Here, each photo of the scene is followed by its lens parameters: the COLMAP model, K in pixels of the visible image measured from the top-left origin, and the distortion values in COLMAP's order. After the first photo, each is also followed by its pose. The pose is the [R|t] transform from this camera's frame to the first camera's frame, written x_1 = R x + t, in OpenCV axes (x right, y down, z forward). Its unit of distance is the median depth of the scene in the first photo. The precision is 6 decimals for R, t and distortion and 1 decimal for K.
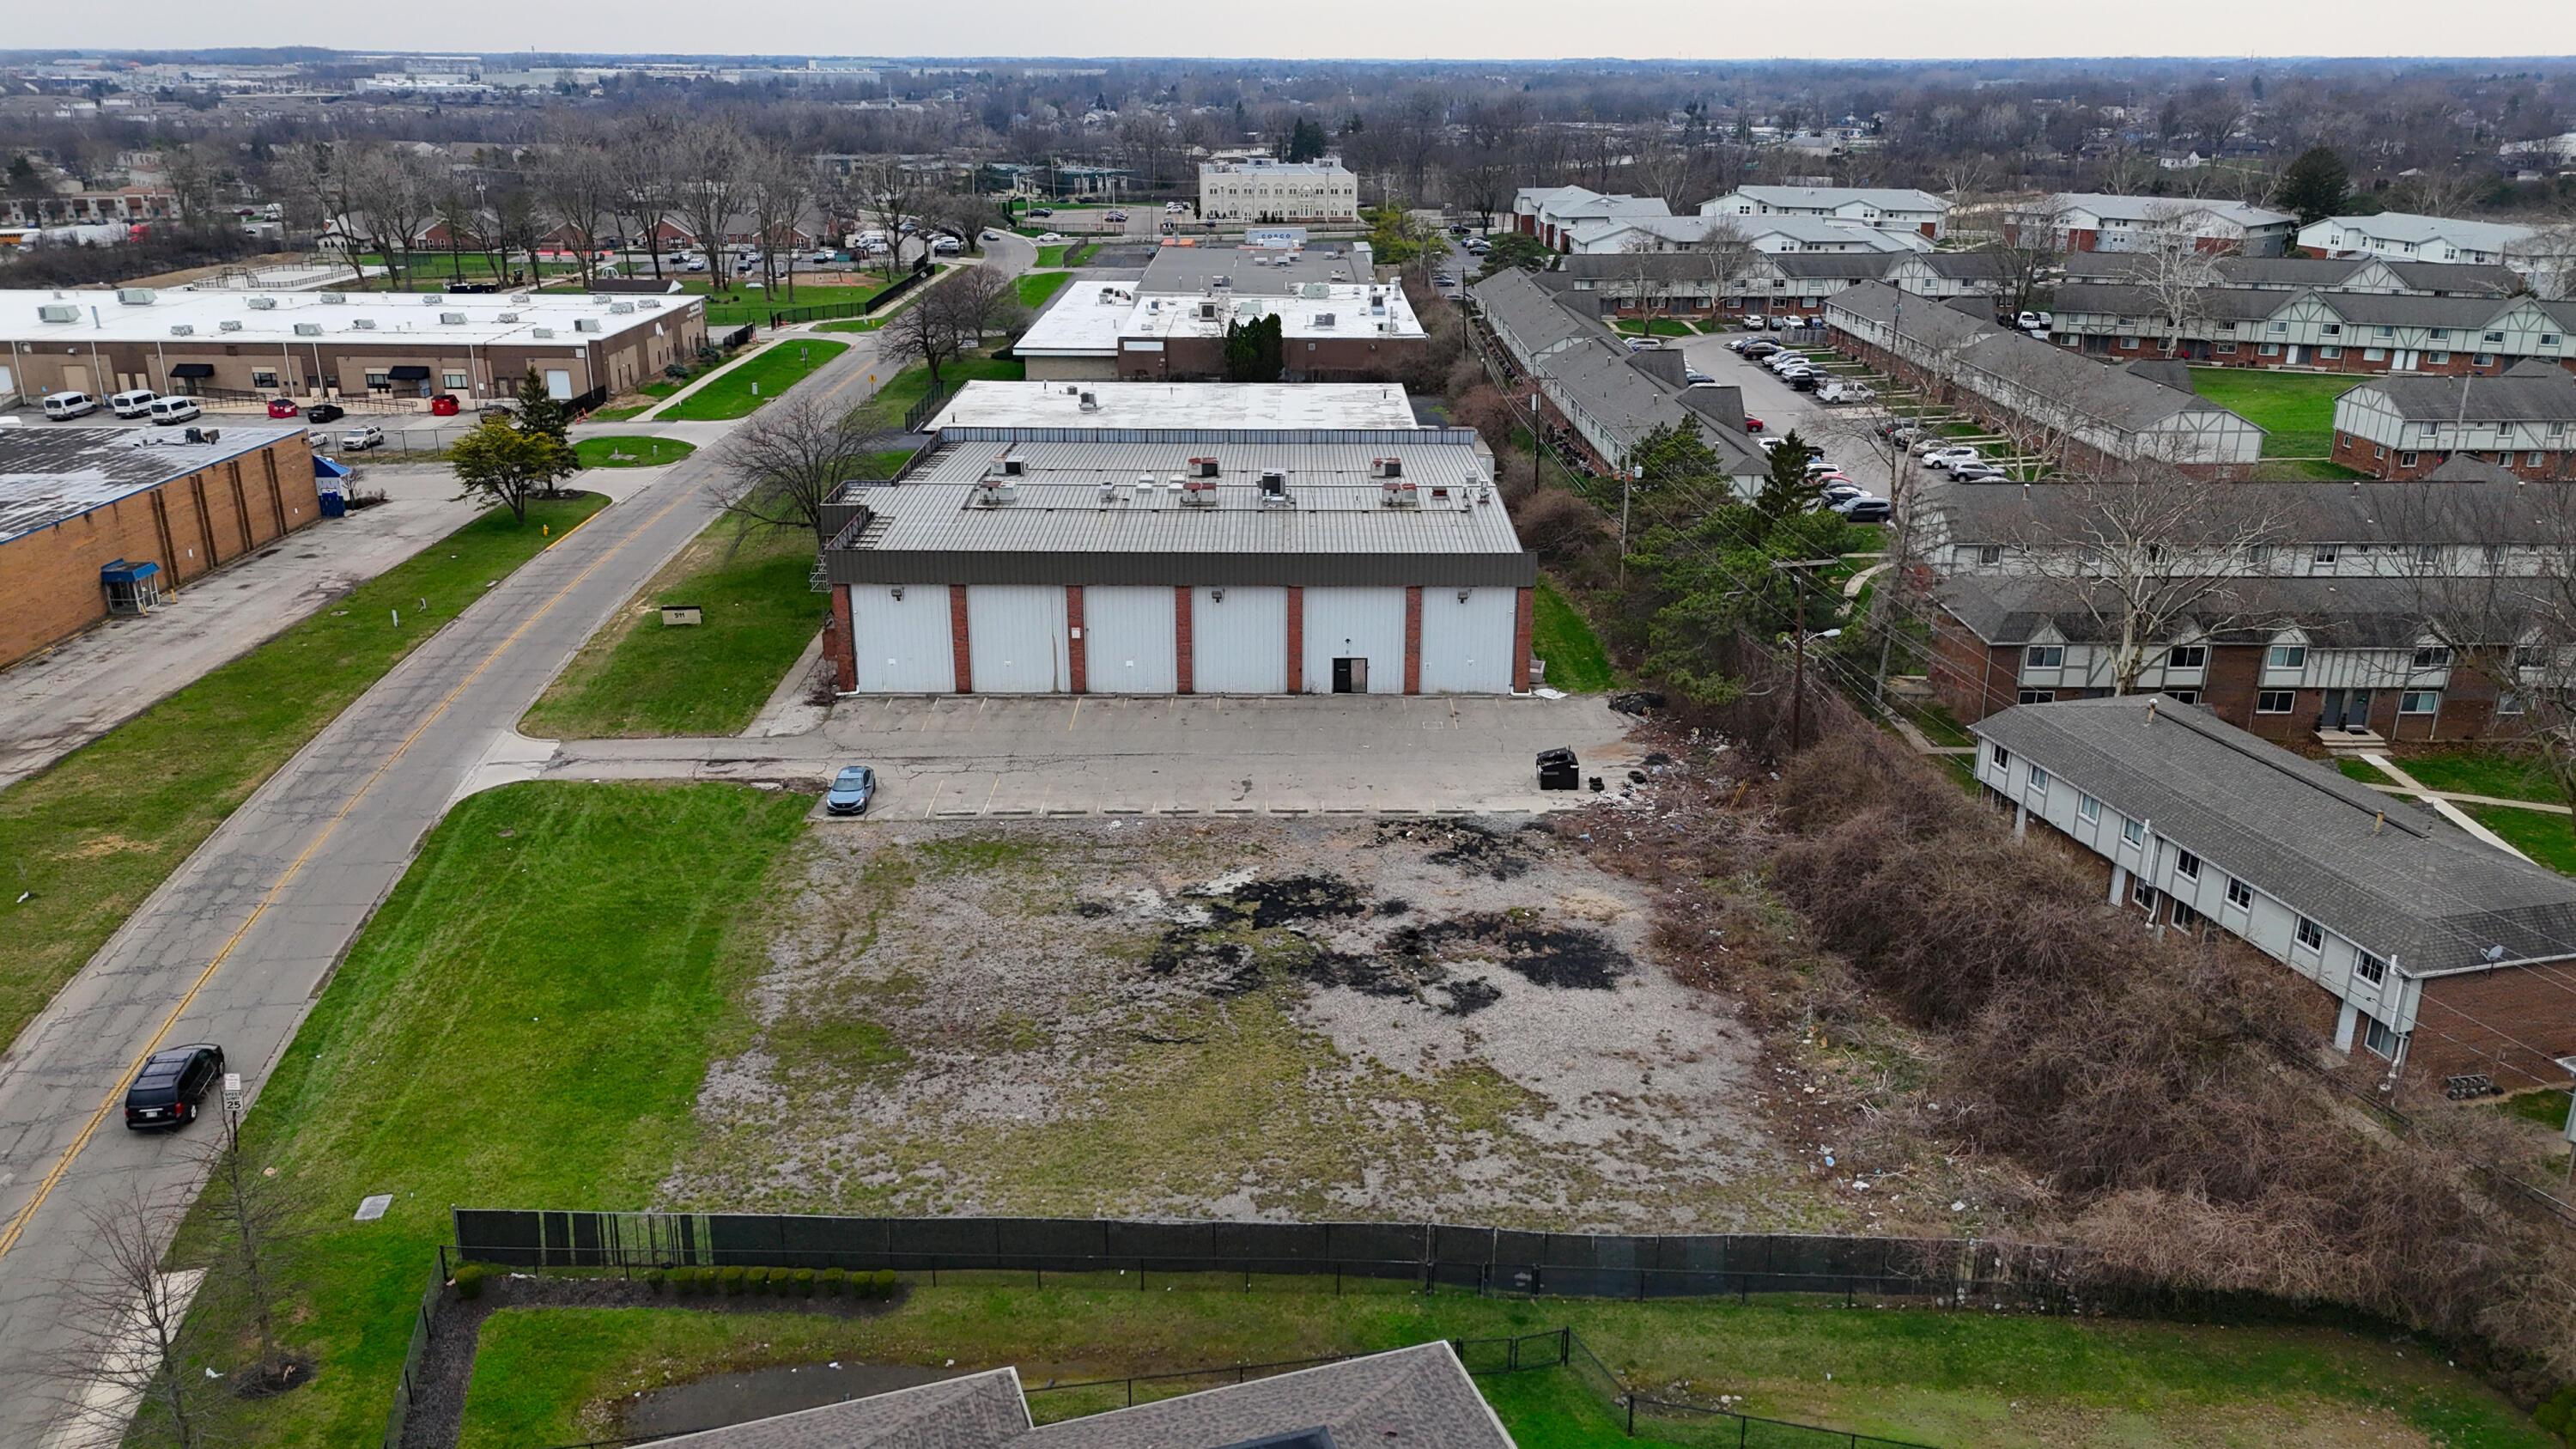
lens RADIAL K [[1889.2, 0, 1291.0], [0, 1889.2, 722.2], [0, 0, 1]] dist [0.090788, -0.098280]
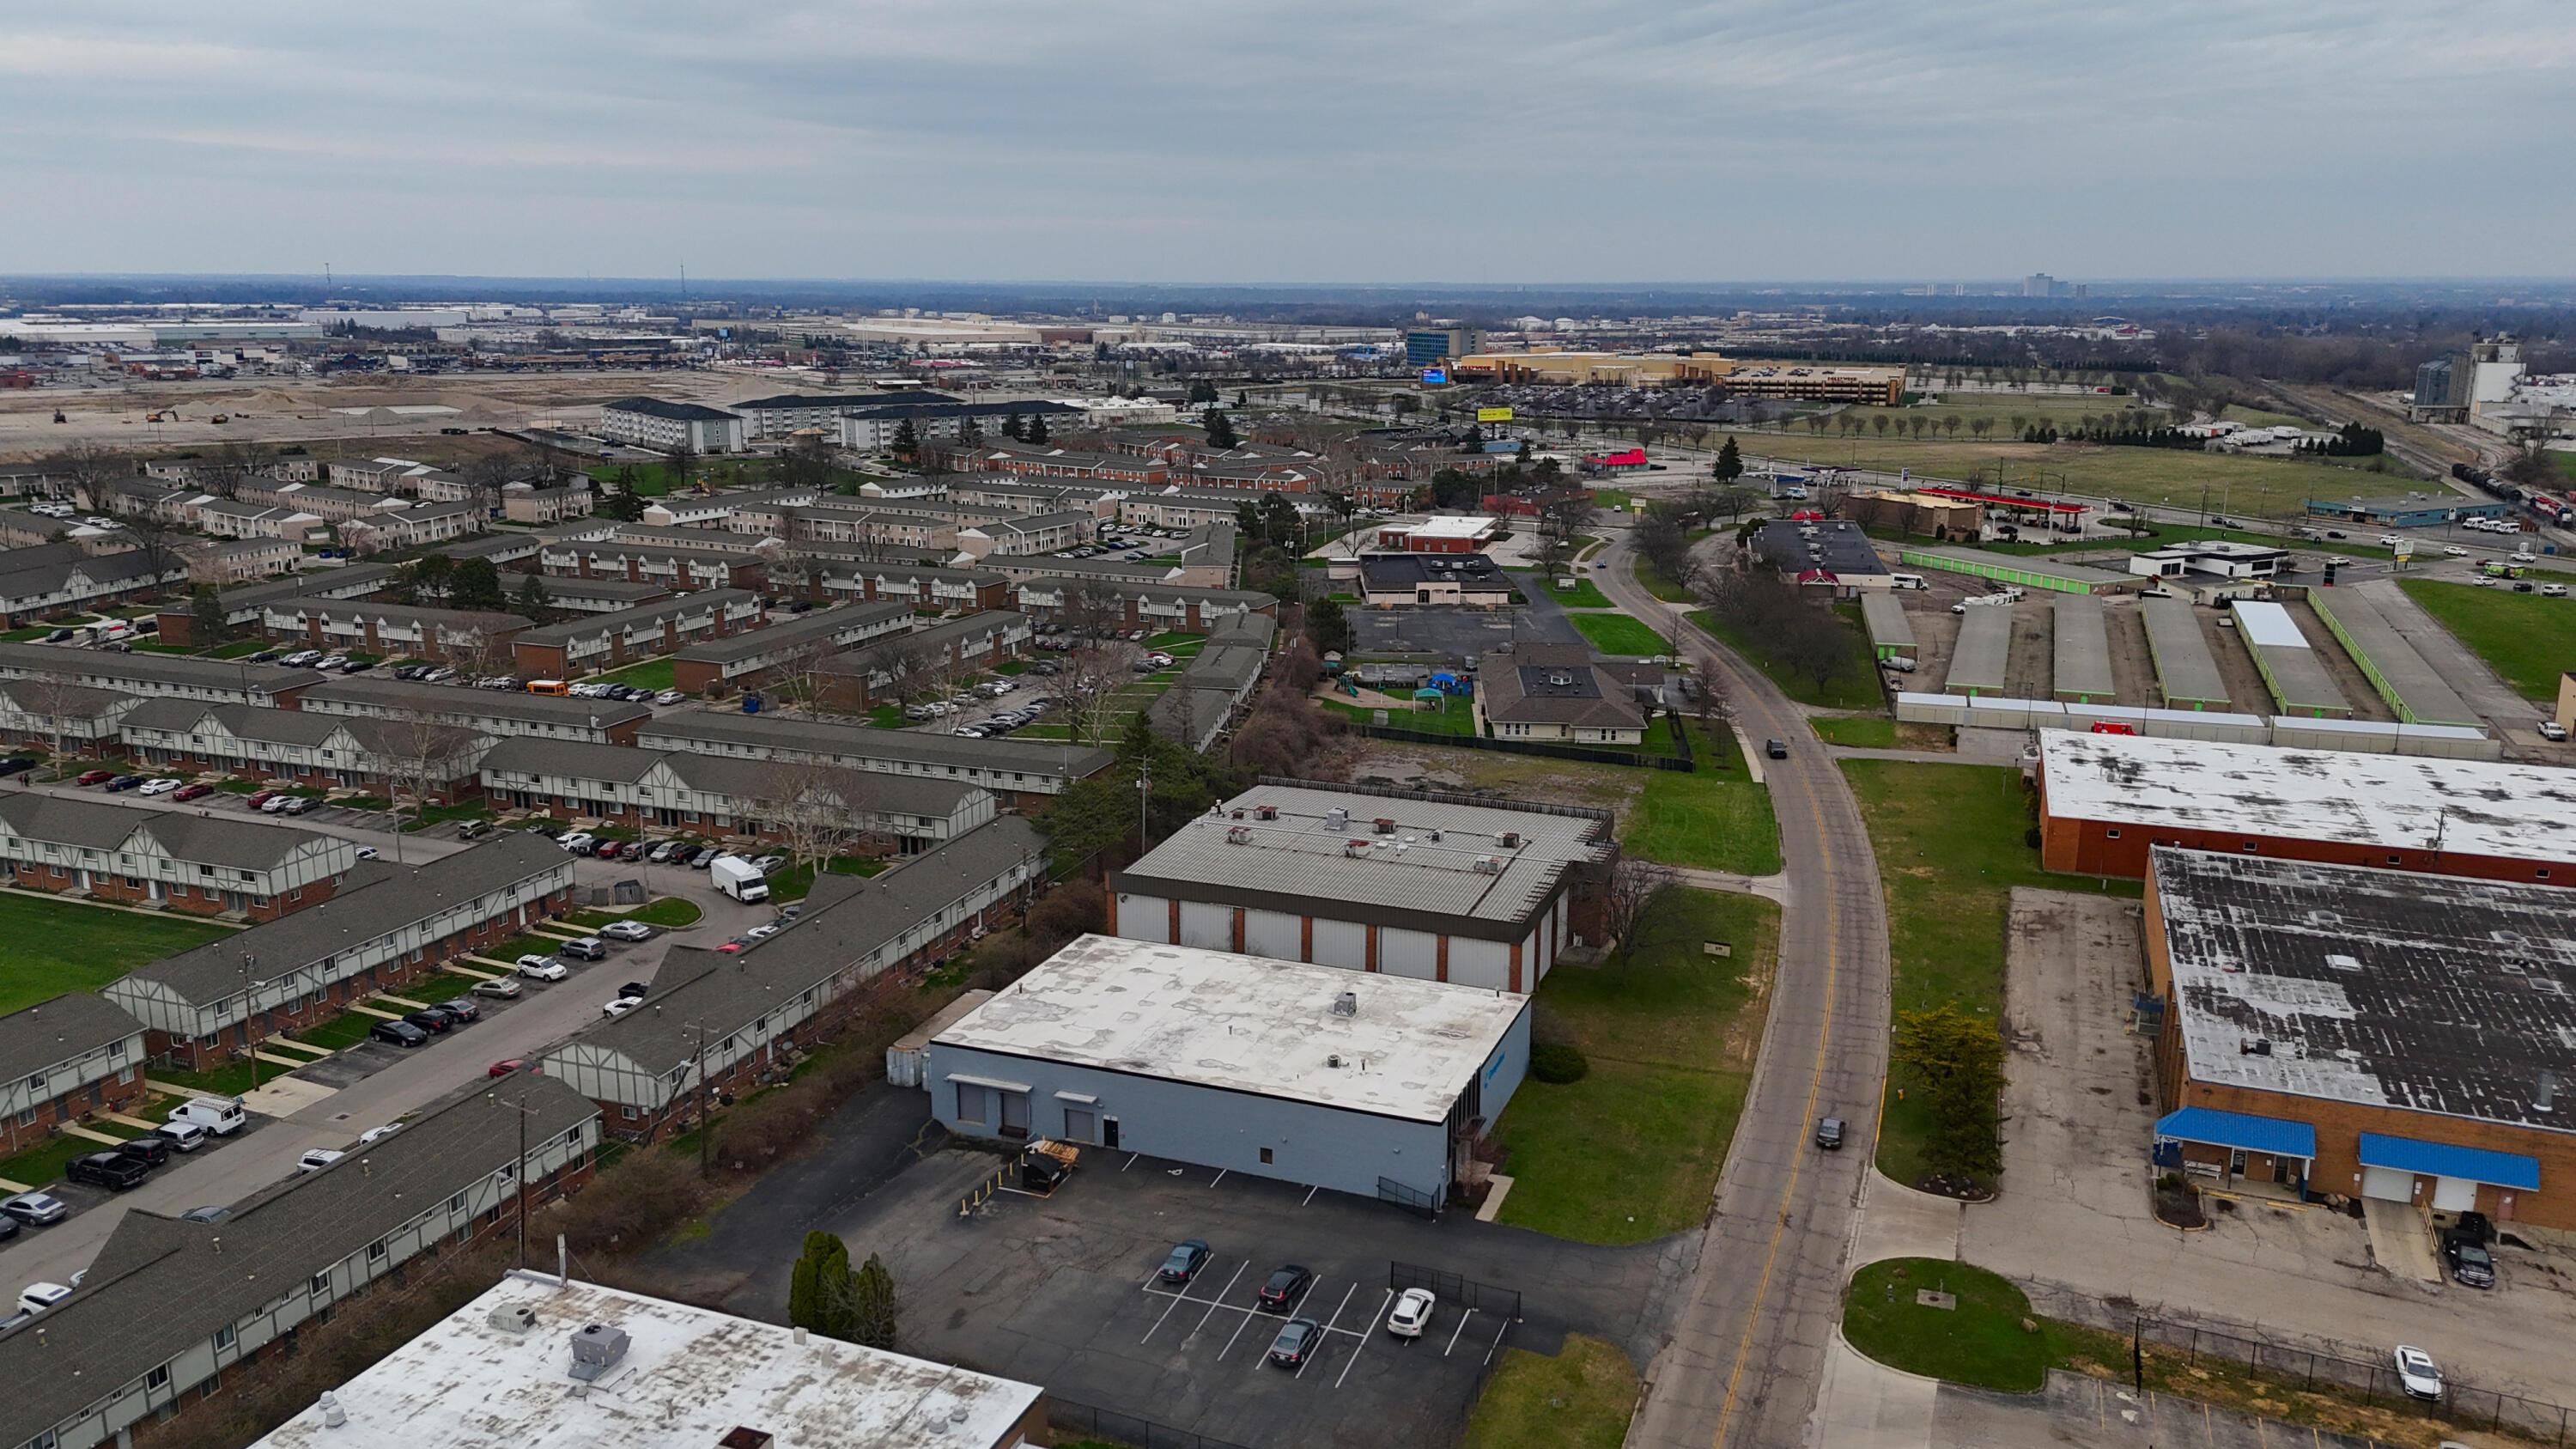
lens RADIAL K [[1884.4, 0, 1290.1], [0, 1884.4, 717.1], [0, 0, 1]] dist [0.117577, -0.152014]
pose [[-0.930556, -0.088161, 0.355377, -0.593869], [0.115067, 0.850993, 0.512417, -1.142864], [-0.347599, 0.517725, -0.781752, 2.484710]]
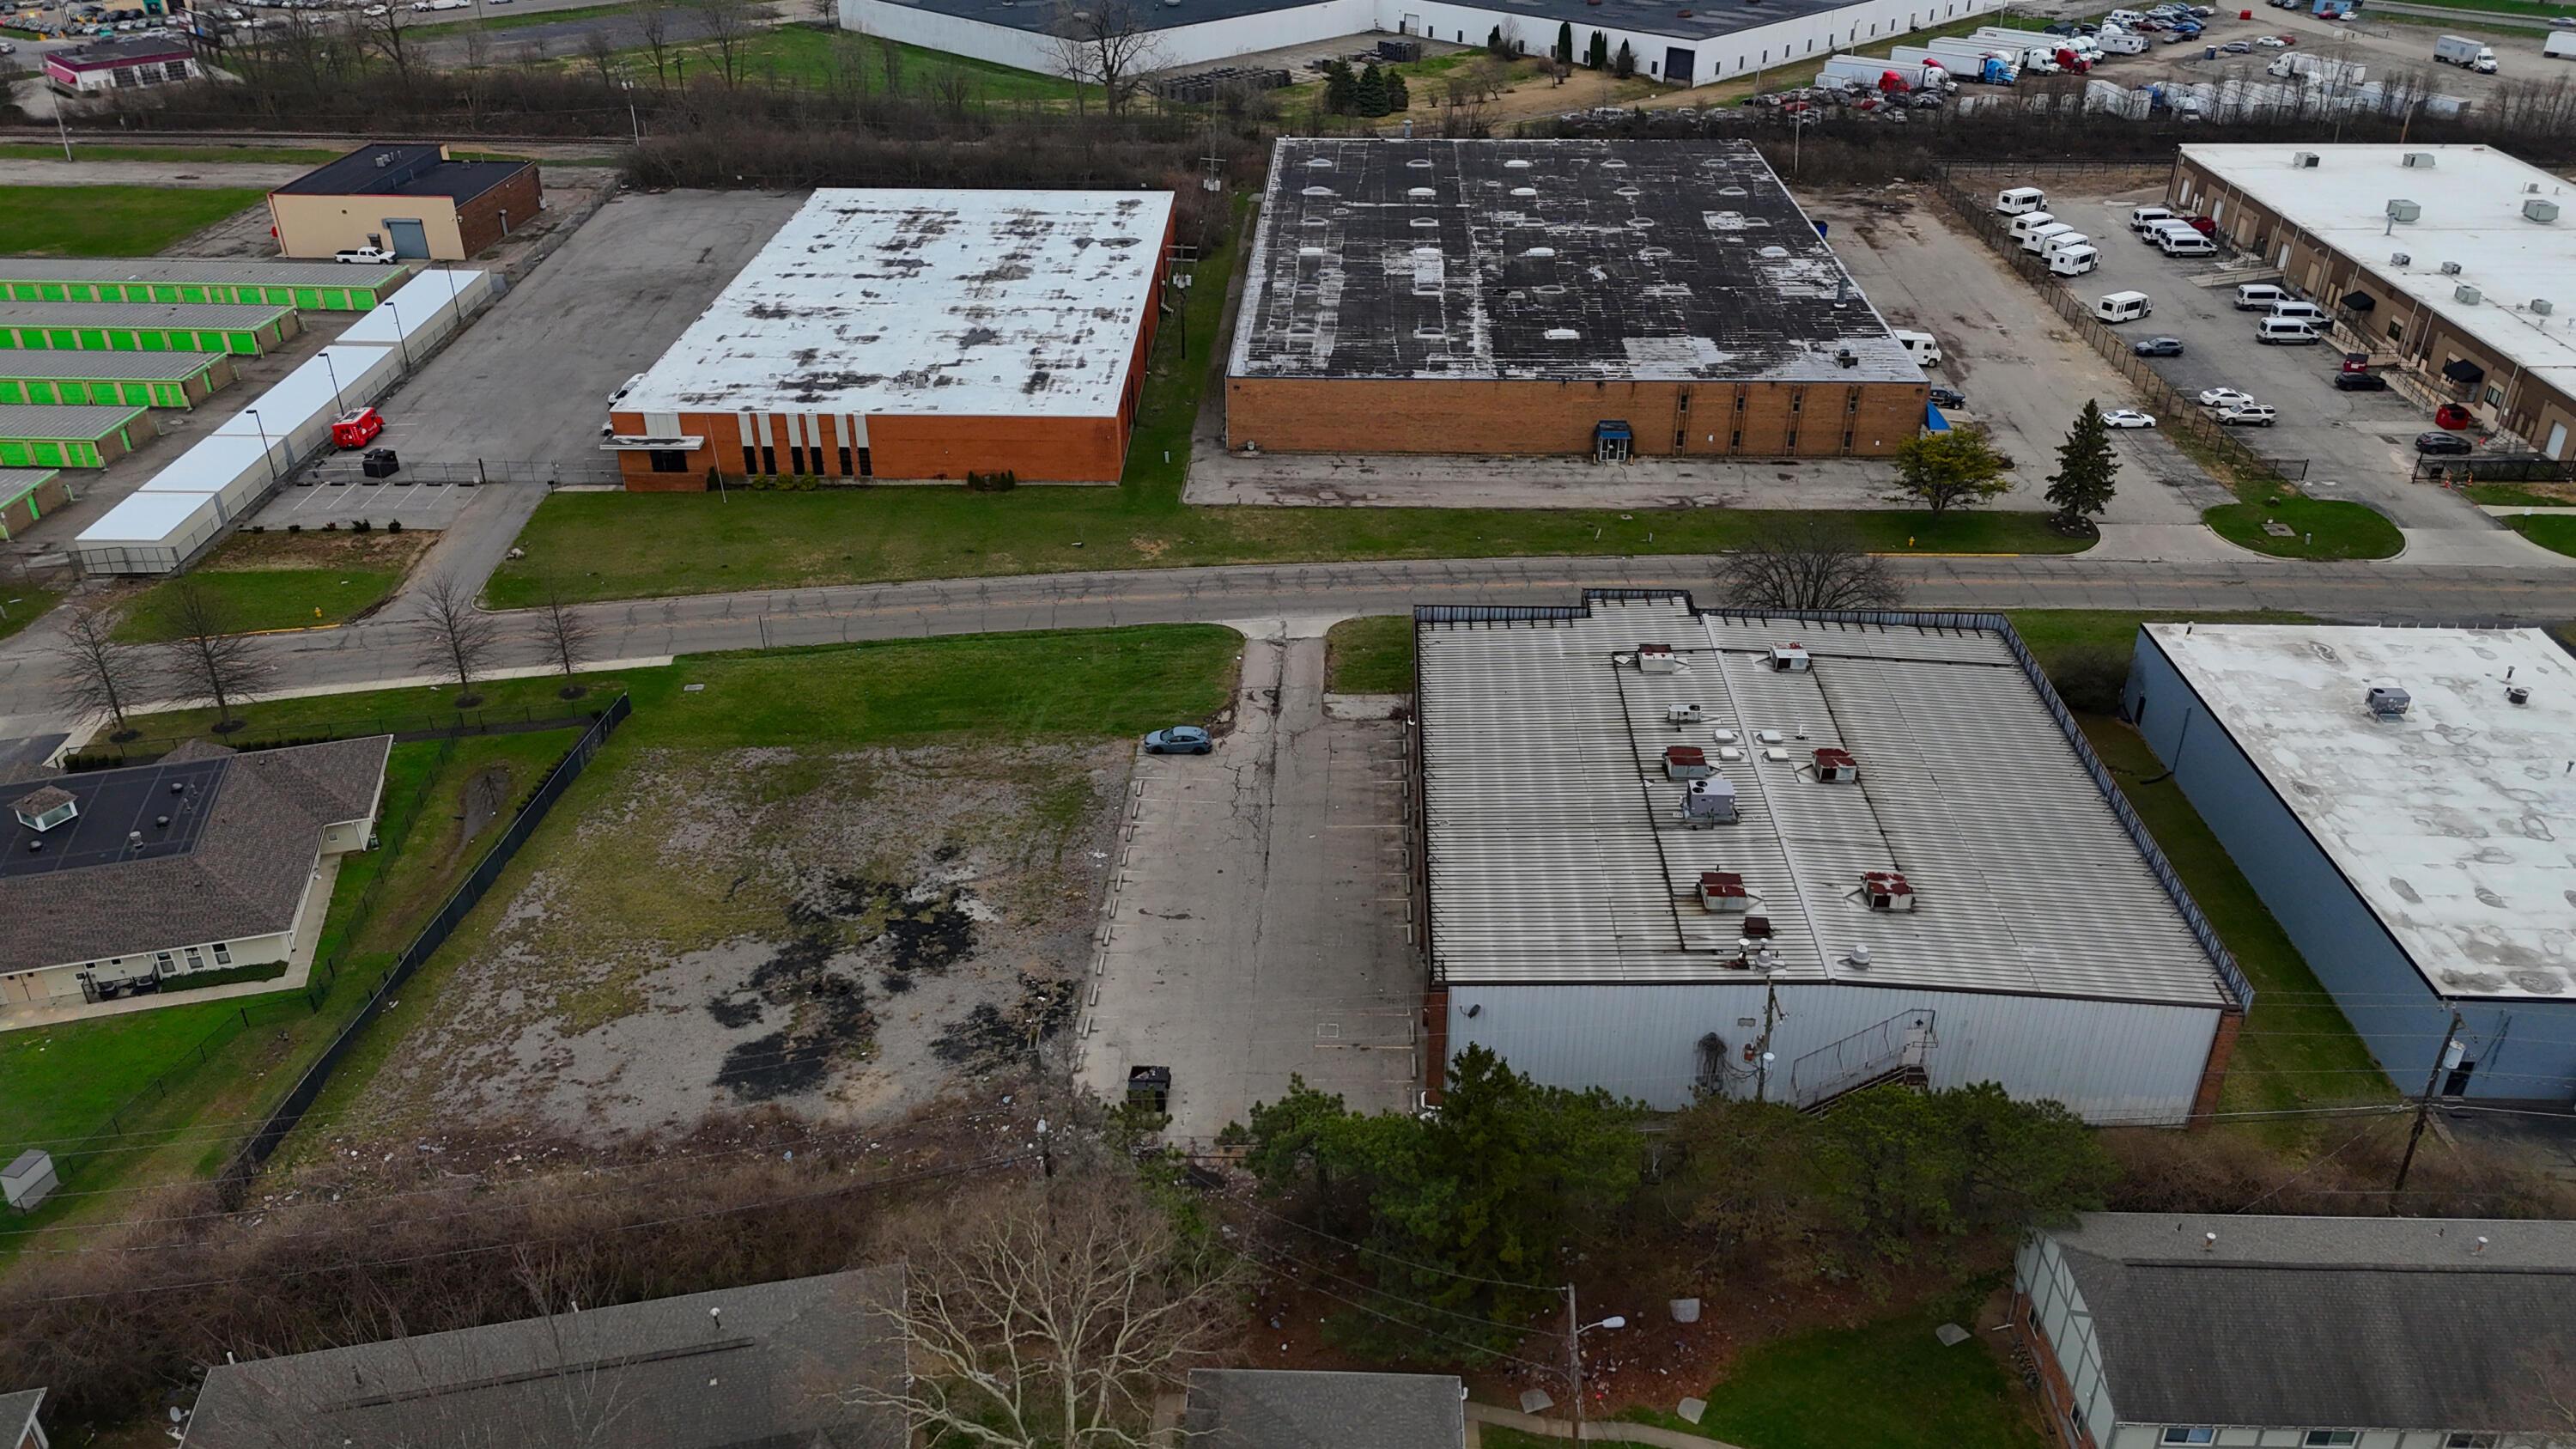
lens RADIAL K [[1884.4, 0, 1290.1], [0, 1884.4, 717.1], [0, 0, 1]] dist [0.117577, -0.152014]
pose [[-0.042736, 0.484997, -0.873471, 0.809287], [-0.328040, 0.818988, 0.470795, -0.555093], [0.943697, 0.306653, 0.124098, 0.794356]]
